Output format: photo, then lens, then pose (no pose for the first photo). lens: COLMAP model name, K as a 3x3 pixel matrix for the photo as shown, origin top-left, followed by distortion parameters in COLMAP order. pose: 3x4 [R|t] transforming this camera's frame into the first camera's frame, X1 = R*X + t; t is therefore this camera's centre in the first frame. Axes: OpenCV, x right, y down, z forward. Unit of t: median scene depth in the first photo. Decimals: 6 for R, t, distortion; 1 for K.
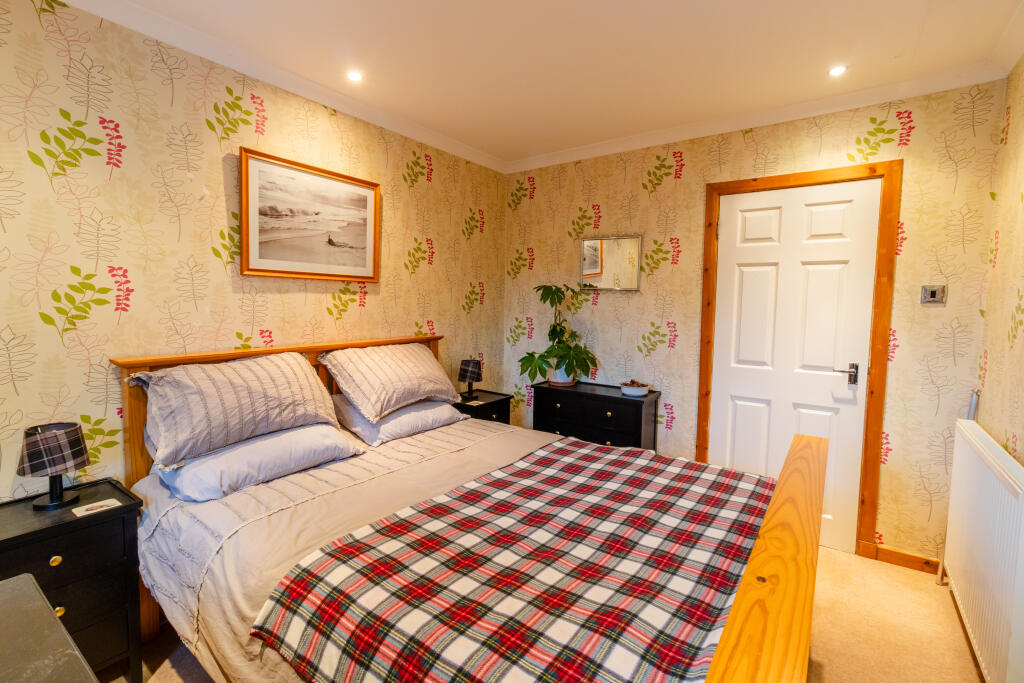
lens RADIAL K [[479.5, 0, 512.0], [0, 479.5, 341.5], [0, 0, 1]] dist [0.001461, 0.000297]
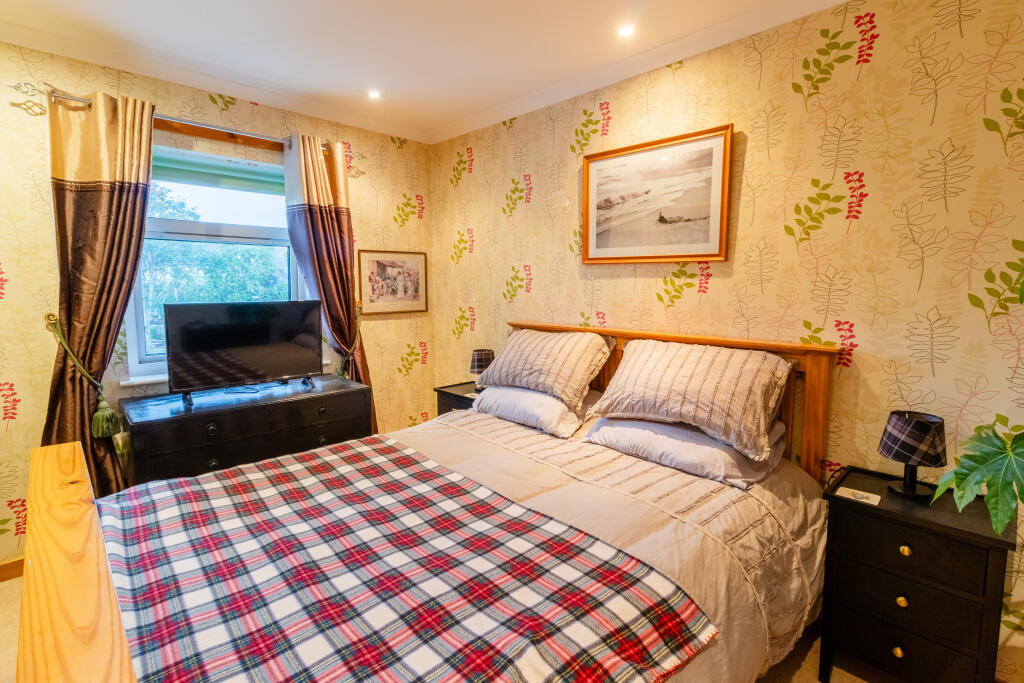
lens RADIAL K [[558.9, 0, 512.0], [0, 558.9, 341.5], [0, 0, 1]] dist [0.002208, 0.001308]
pose [[-0.271154, 0.102313, -0.957083, 0.747979], [-0.074243, 0.989149, 0.126775, -0.098975], [0.959669, 0.105432, -0.260615, 1.076333]]
